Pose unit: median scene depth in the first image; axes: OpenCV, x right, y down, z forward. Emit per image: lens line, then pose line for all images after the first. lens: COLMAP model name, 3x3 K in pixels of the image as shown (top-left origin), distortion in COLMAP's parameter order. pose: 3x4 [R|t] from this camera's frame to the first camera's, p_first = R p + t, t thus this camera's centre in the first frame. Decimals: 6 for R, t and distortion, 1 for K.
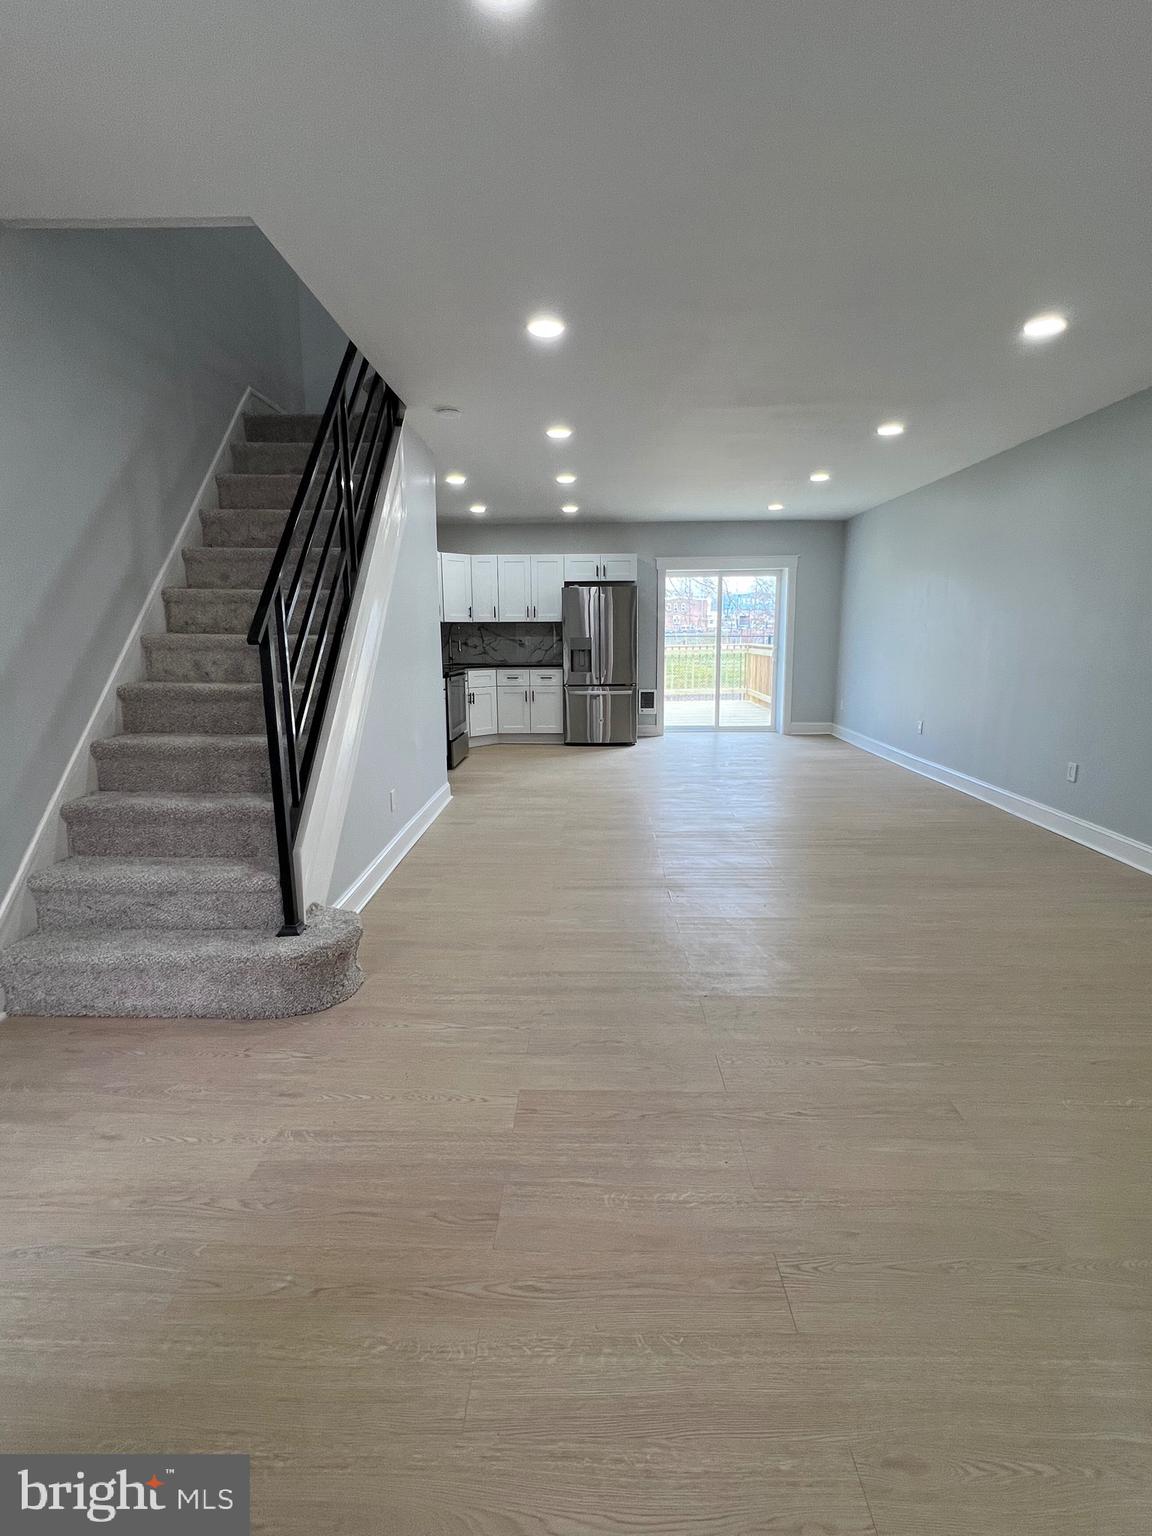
lens RADIAL K [[710.3, 0, 575.4], [0, 710.3, 762.0], [0, 0, 1]] dist [-0.001807, 0.001127]
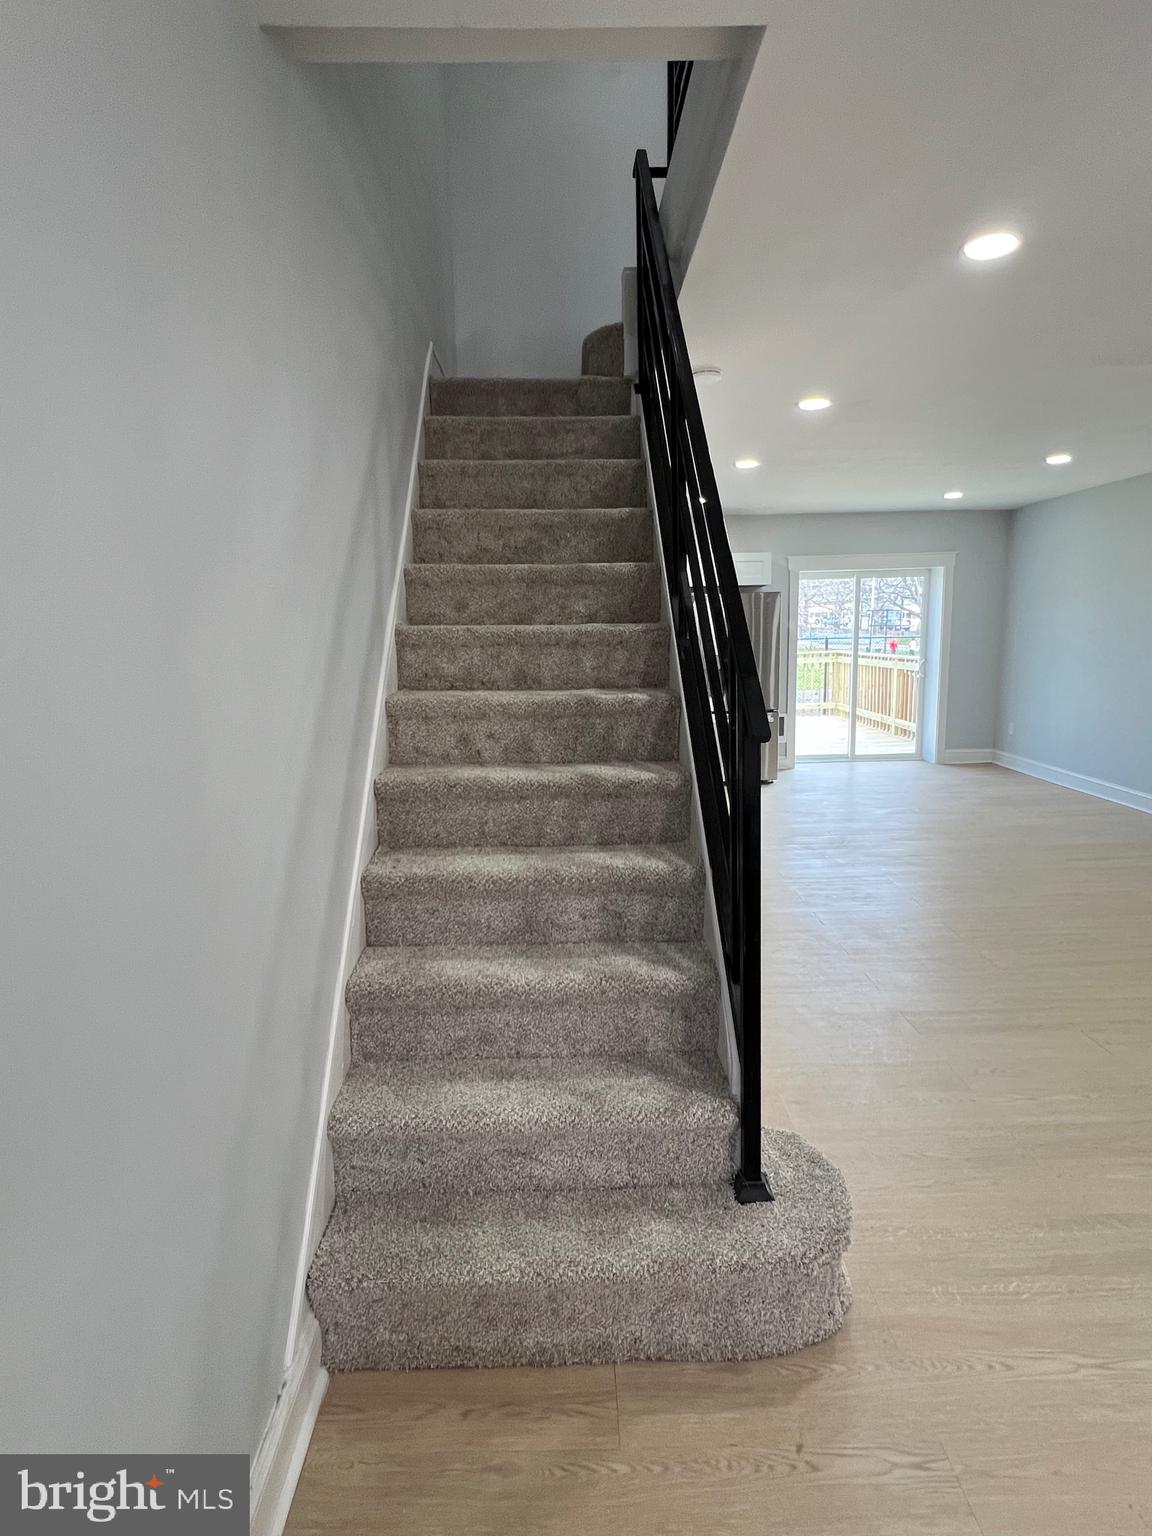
lens RADIAL K [[783.6, 0, 576.3], [0, 783.6, 760.4], [0, 0, 1]] dist [-0.001980, 0.000239]
pose [[0.999246, -0.020234, 0.033130, -0.450517], [0.020771, 0.999657, -0.015937, -0.102712], [-0.032796, 0.016613, 0.999324, 0.247970]]
